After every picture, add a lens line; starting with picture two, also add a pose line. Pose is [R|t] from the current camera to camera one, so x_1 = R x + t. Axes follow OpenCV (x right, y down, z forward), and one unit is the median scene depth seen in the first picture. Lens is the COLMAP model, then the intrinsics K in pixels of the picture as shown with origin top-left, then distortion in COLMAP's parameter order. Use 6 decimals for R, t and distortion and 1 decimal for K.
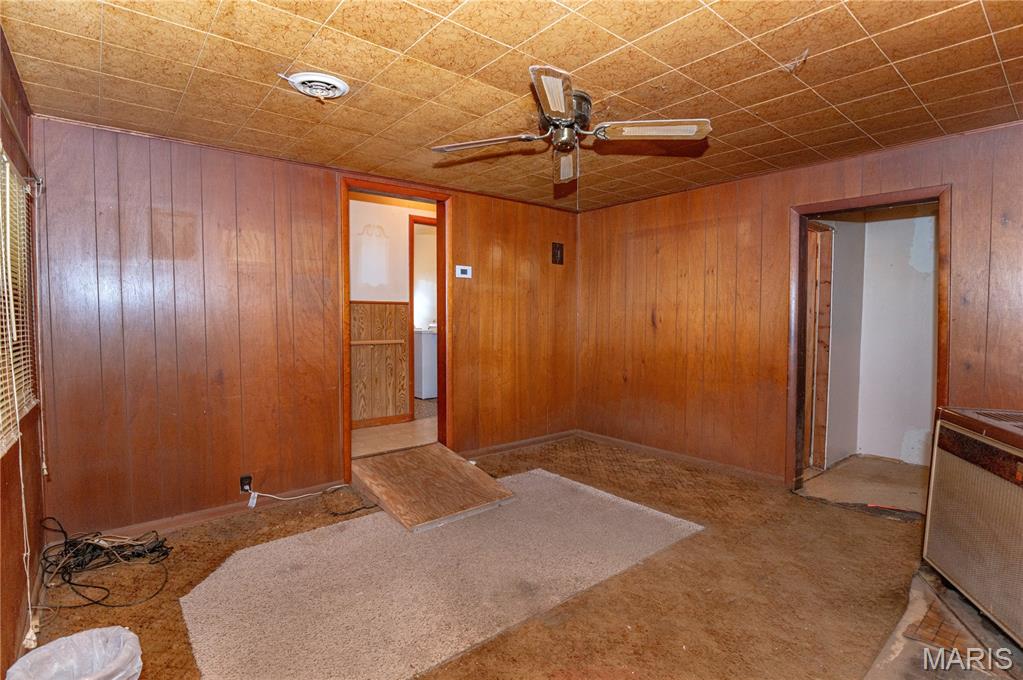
lens RADIAL K [[492.5, 0, 511.5], [0, 492.5, 340.0], [0, 0, 1]] dist [-0.022476, 0.000015]
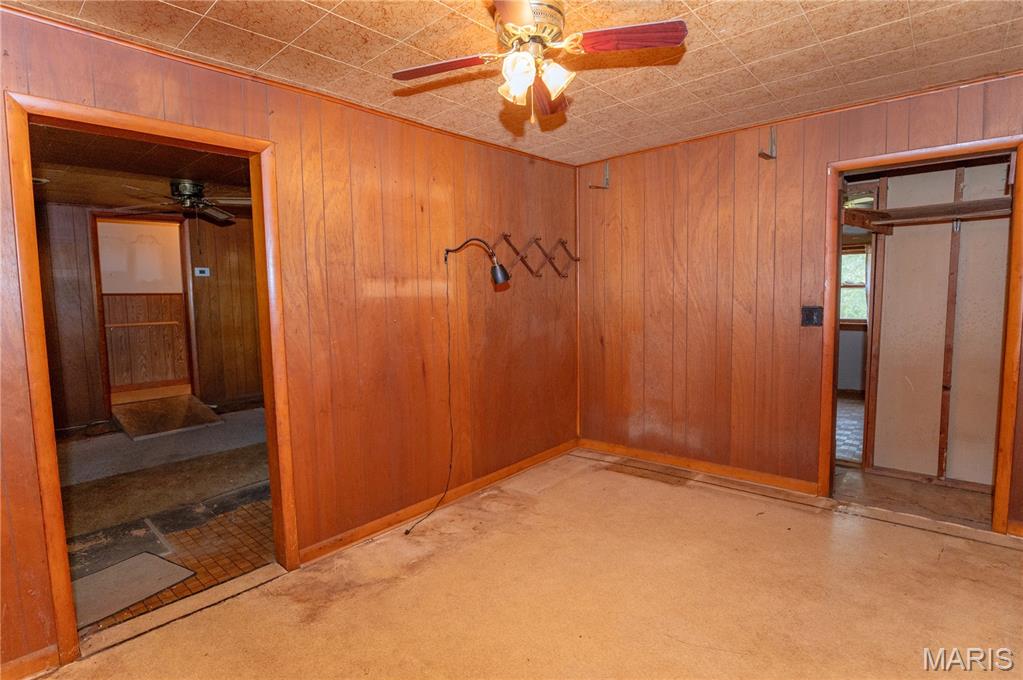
lens RADIAL K [[505.1, 0, 511.5], [0, 505.1, 340.0], [0, 0, 1]] dist [-0.023325, -0.000105]
pose [[0.988881, -0.020761, 0.147252, 0.548516], [0.016834, 0.999470, 0.027867, 0.031060], [-0.147752, -0.025078, 0.988706, -0.539532]]
